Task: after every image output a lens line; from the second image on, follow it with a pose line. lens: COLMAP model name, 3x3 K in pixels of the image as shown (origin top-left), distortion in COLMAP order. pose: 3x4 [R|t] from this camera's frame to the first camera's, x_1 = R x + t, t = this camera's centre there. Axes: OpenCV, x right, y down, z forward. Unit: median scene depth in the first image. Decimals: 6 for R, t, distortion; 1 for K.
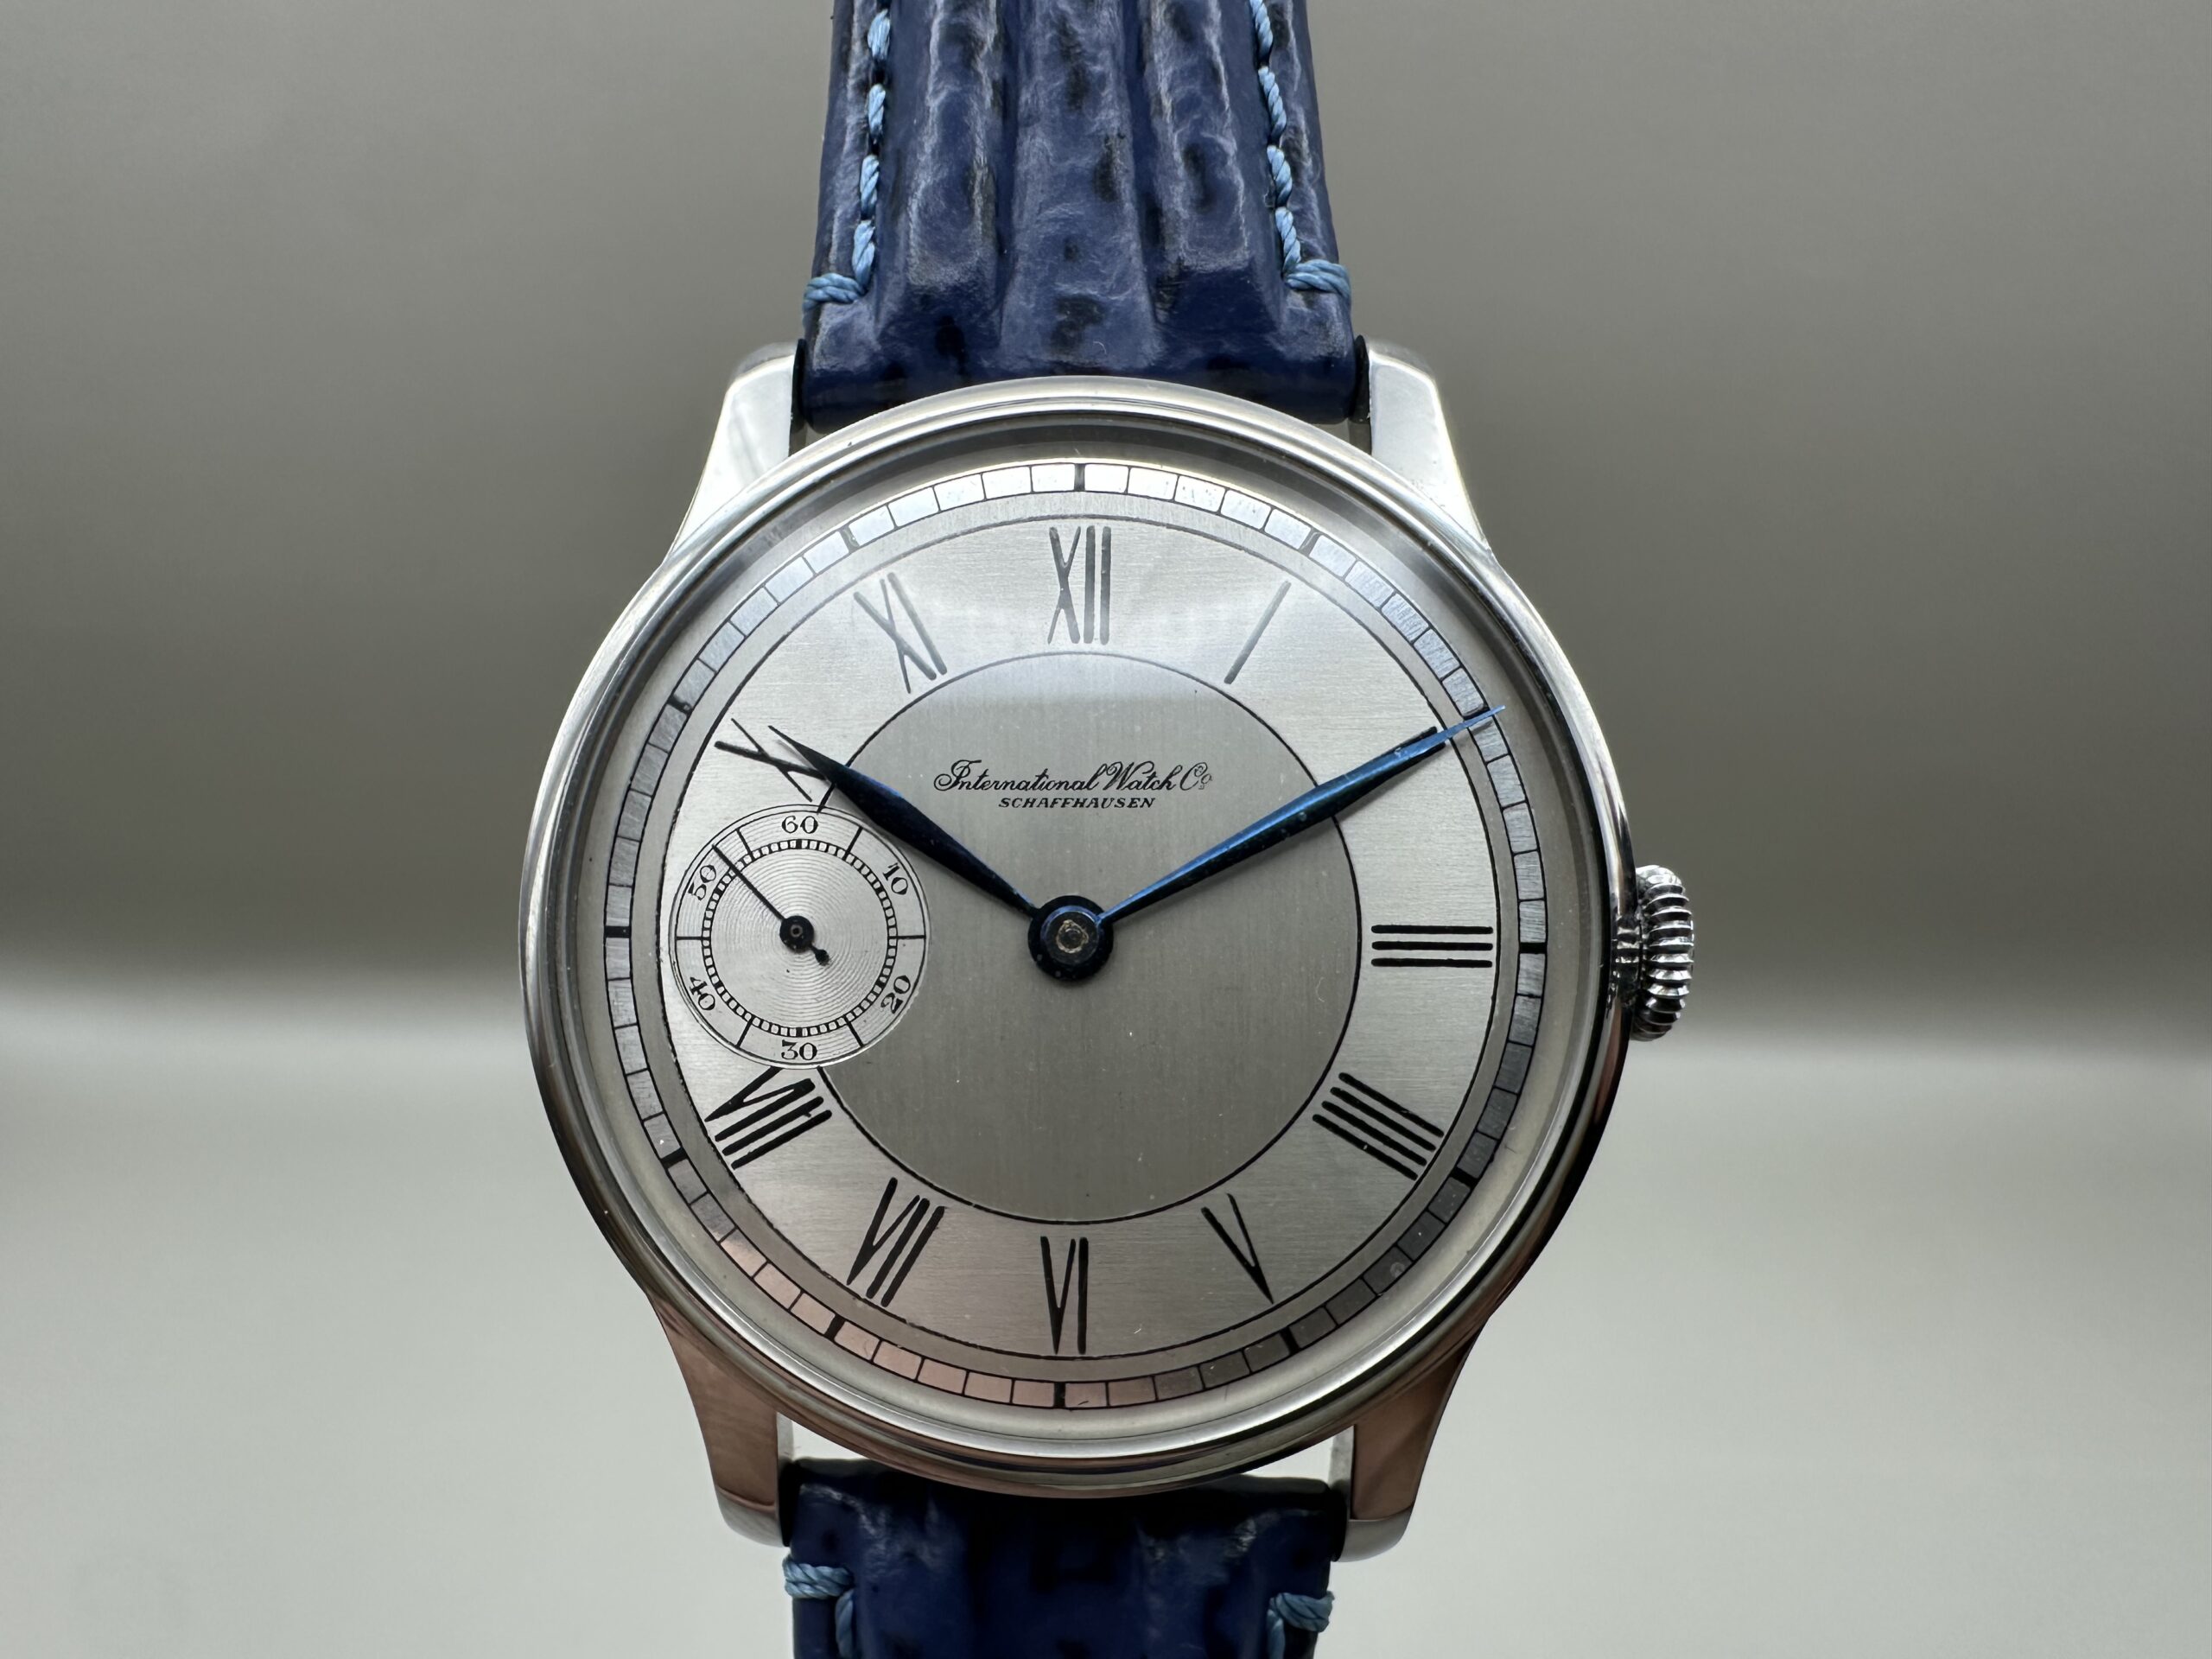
lens RADIAL K [[1693.6, 0, 1106.0], [0, 1693.6, 829.5], [0, 0, 1]] dist [0.055650, 0.003521]
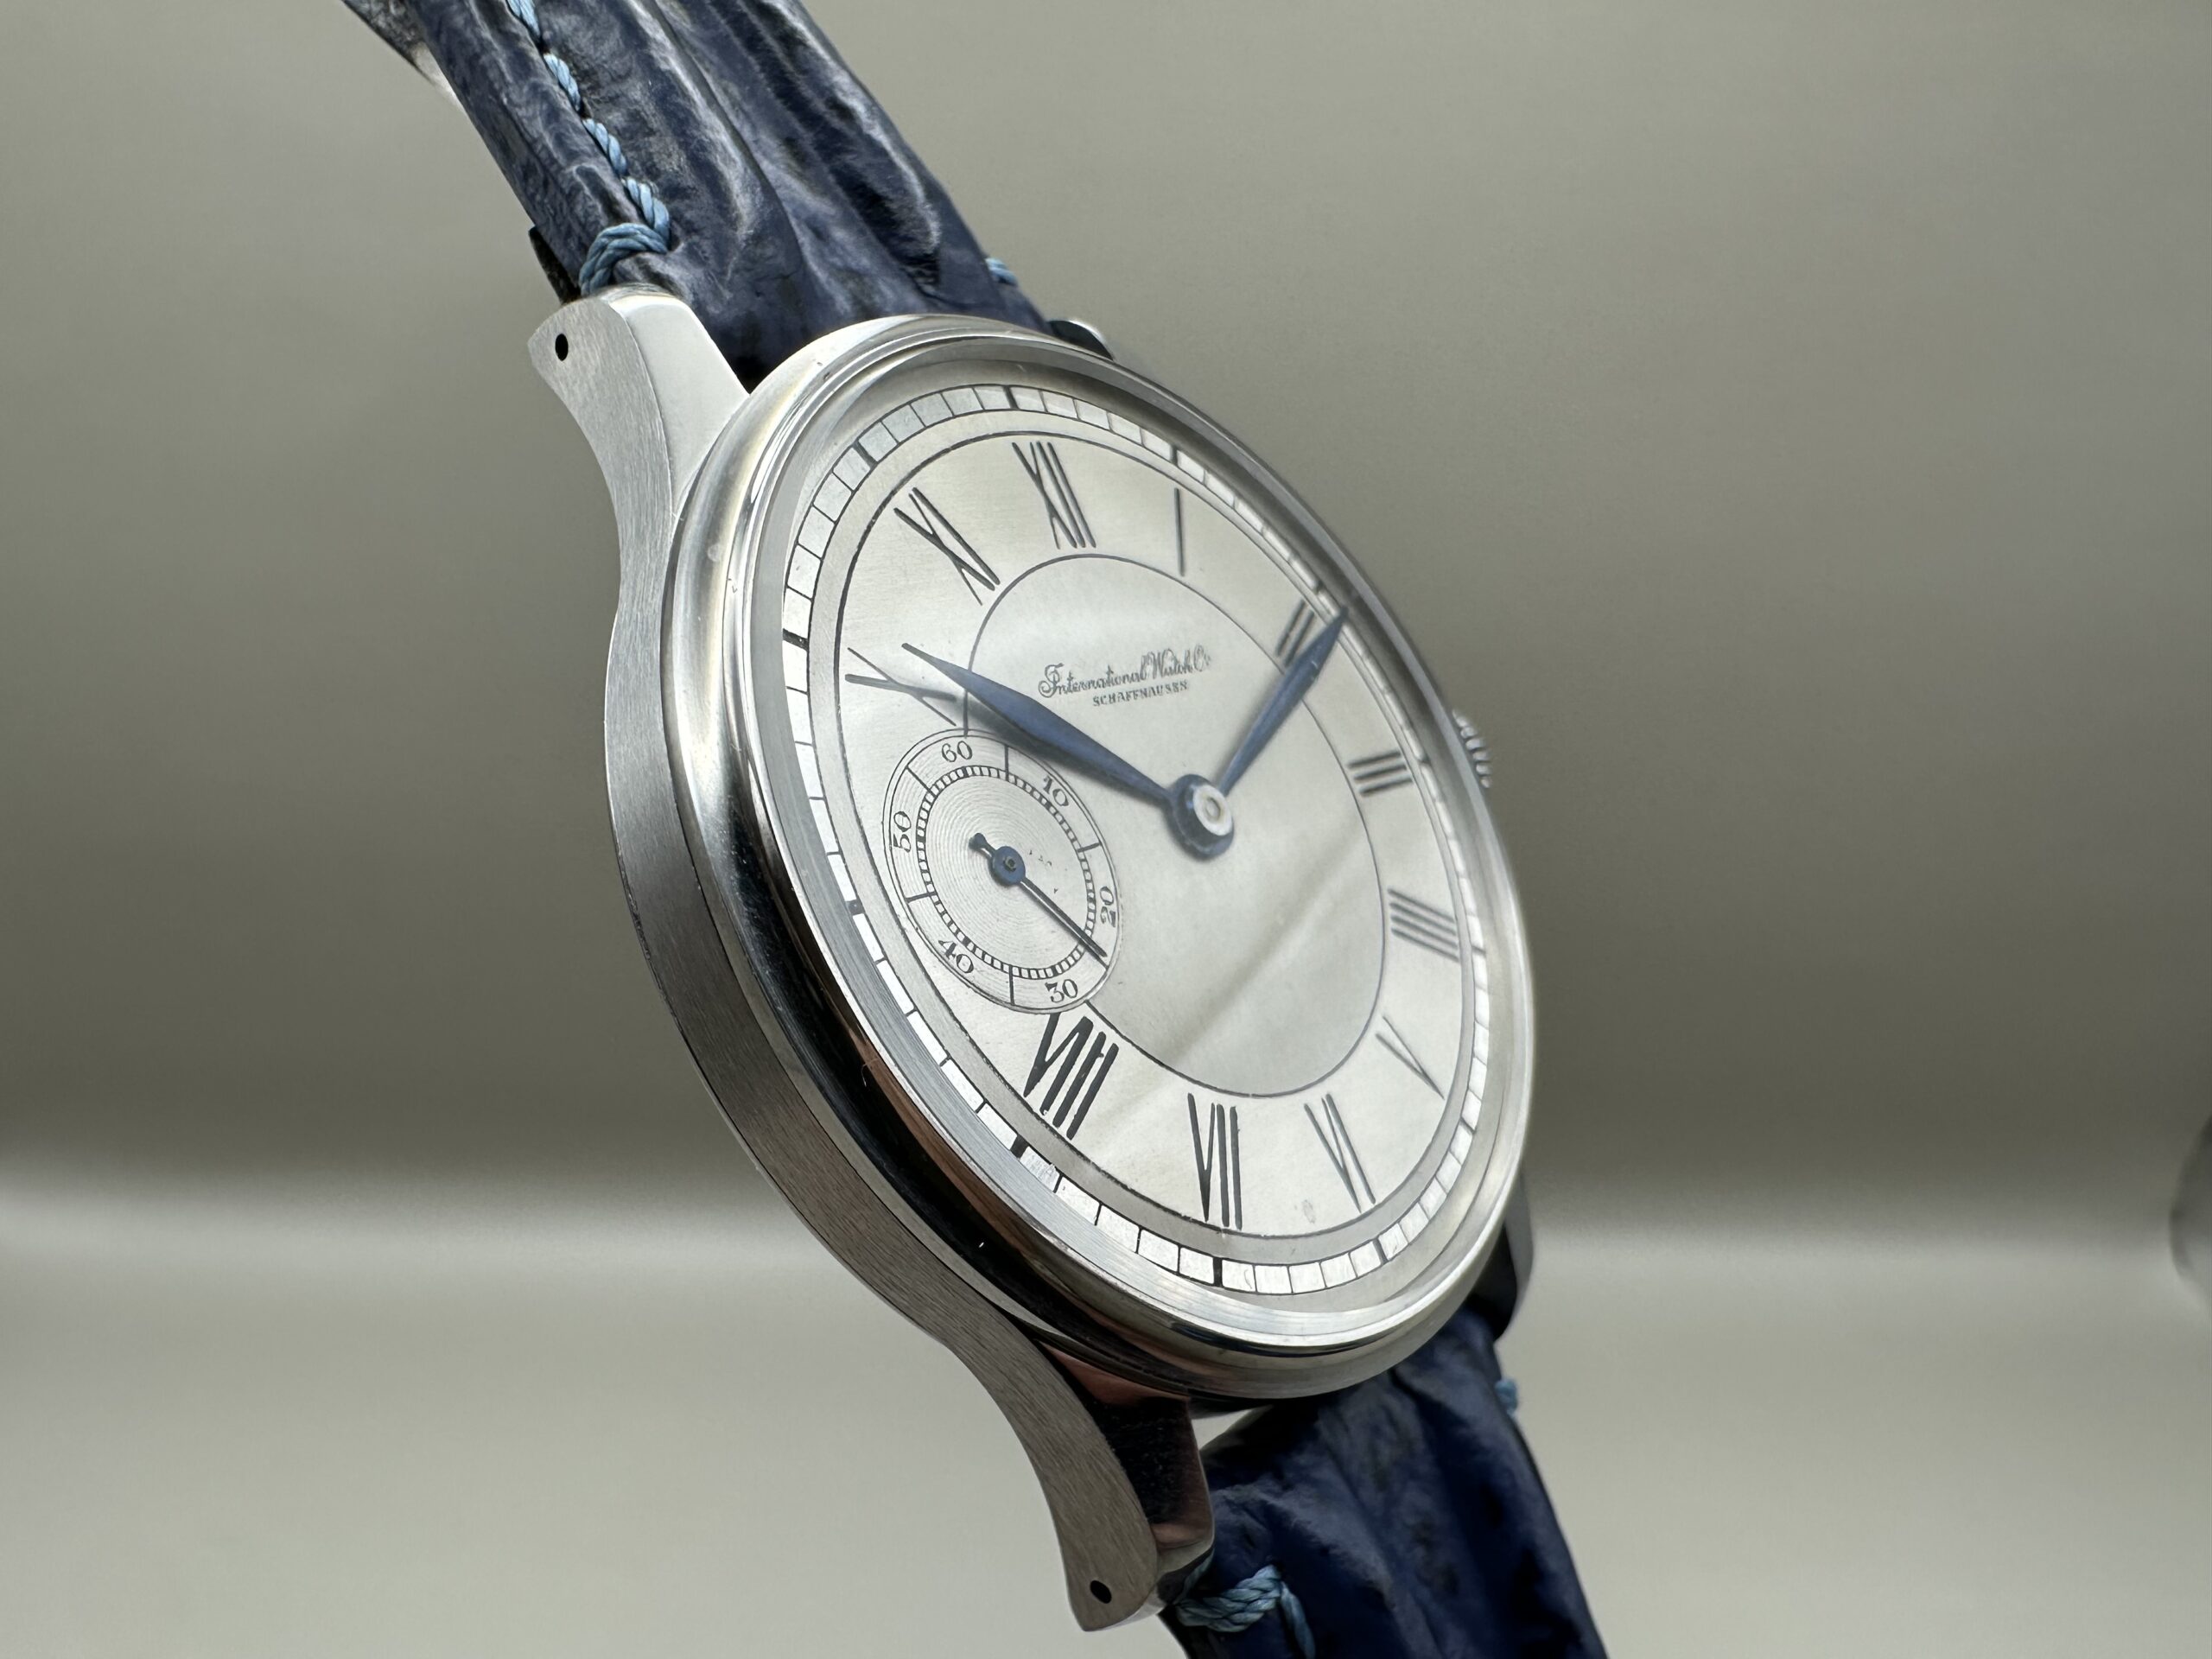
lens RADIAL K [[1693.6, 0, 1106.0], [0, 1693.6, 829.5], [0, 0, 1]] dist [0.055650, 0.003521]
pose [[0.631703, -0.174847, 0.755235, -0.789694], [0.349698, 0.933748, -0.076324, 0.126230], [-0.691854, 0.312318, 0.650996, 0.400333]]
